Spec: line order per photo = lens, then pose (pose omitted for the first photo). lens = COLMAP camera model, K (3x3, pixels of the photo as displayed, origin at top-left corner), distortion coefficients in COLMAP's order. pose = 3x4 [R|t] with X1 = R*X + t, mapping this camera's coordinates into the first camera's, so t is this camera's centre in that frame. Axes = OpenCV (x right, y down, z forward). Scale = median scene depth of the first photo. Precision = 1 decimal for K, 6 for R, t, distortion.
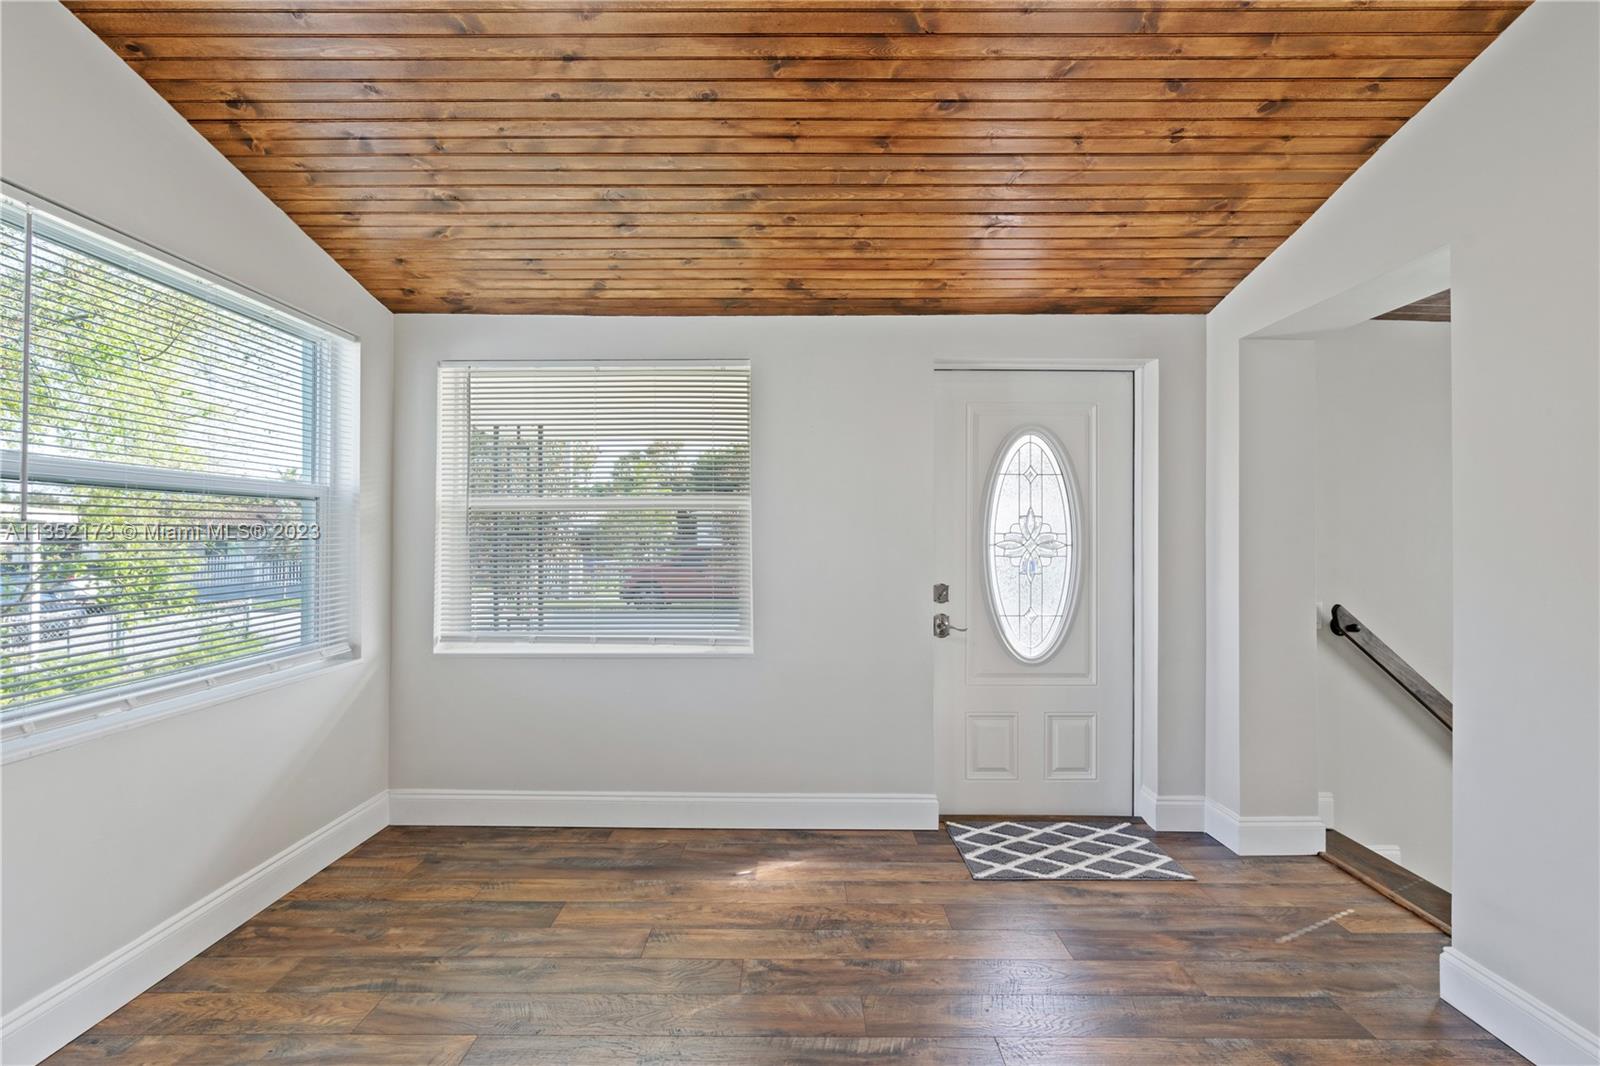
lens RADIAL K [[727.8, 0, 802.5], [0, 727.8, 530.9], [0, 0, 1]] dist [-0.001700, 0.000787]
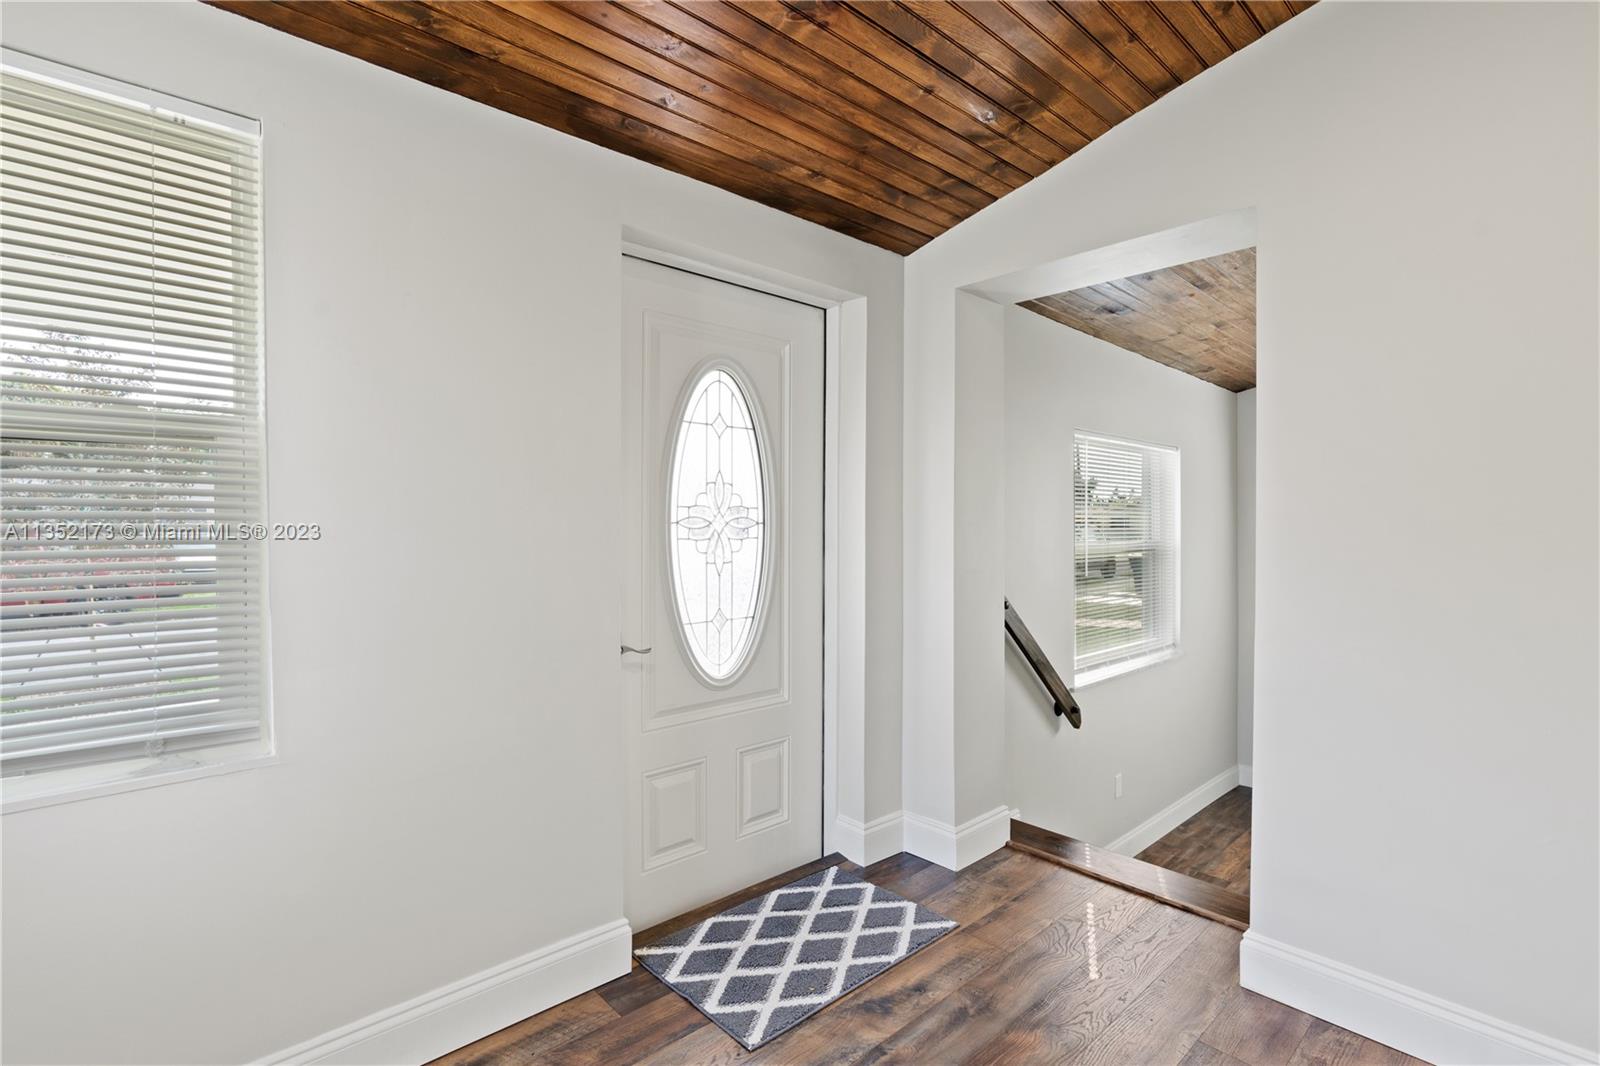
lens RADIAL K [[751.1, 0, 795.5], [0, 751.1, 527.4], [0, 0, 1]] dist [-0.001774, 0.000132]
pose [[0.736588, -0.005879, 0.676316, -0.158829], [-0.010066, 0.999756, 0.019652, 0.009505], [-0.676266, -0.021283, 0.736350, 0.458370]]
